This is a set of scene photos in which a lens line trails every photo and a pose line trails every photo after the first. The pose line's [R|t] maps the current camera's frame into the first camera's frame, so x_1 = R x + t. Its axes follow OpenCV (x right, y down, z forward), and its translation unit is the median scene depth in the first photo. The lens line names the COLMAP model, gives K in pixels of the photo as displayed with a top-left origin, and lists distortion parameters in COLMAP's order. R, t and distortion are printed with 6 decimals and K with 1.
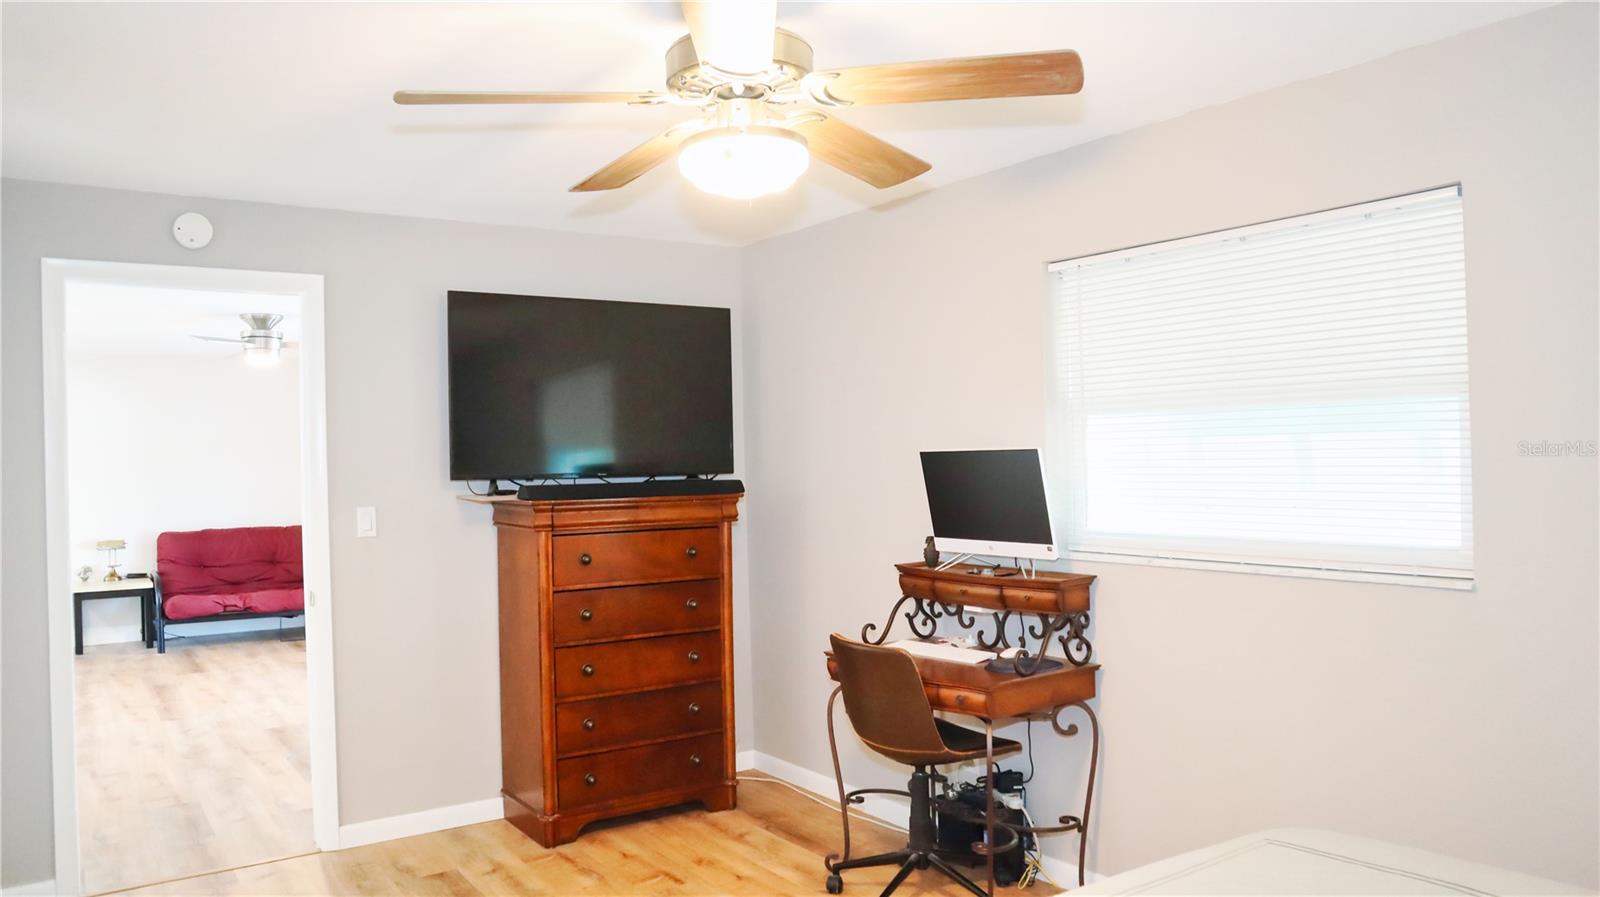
lens RADIAL K [[1101.4, 0, 788.8], [0, 1101.4, 447.9], [0, 0, 1]] dist [-0.134606, 0.078466]
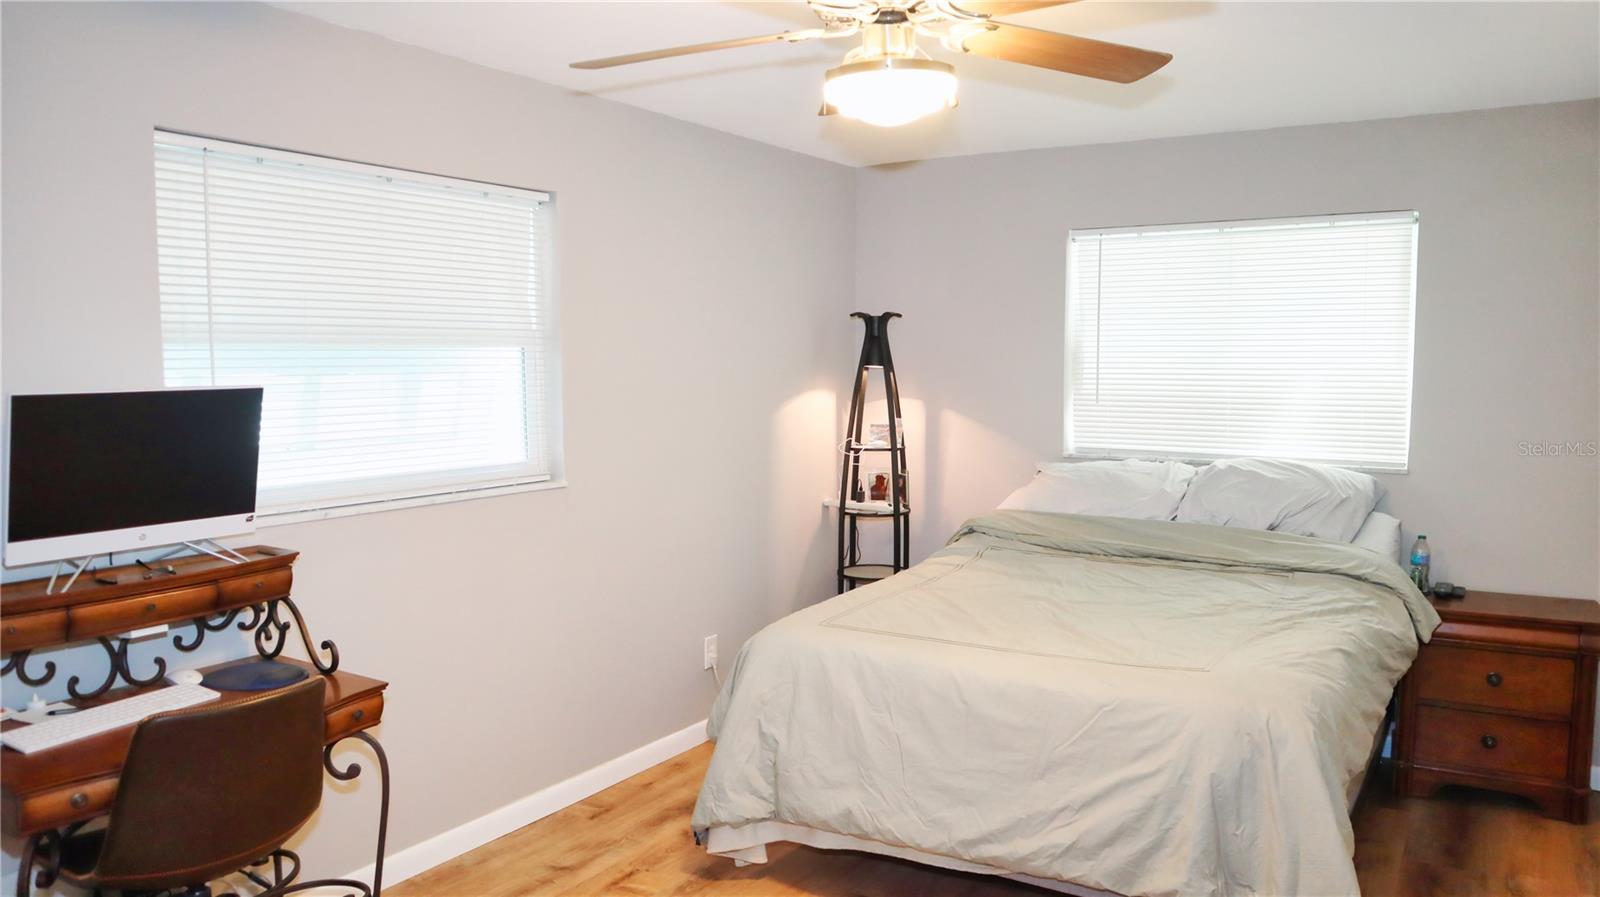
lens RADIAL K [[1120.2, 0, 821.1], [0, 1120.2, 442.6], [0, 0, 1]] dist [-0.114966, 0.072413]
pose [[-0.400820, -0.046029, 0.915000, -0.392765], [0.007218, 0.998547, 0.053394, 0.000876], [-0.916128, 0.028005, -0.399906, 0.594080]]
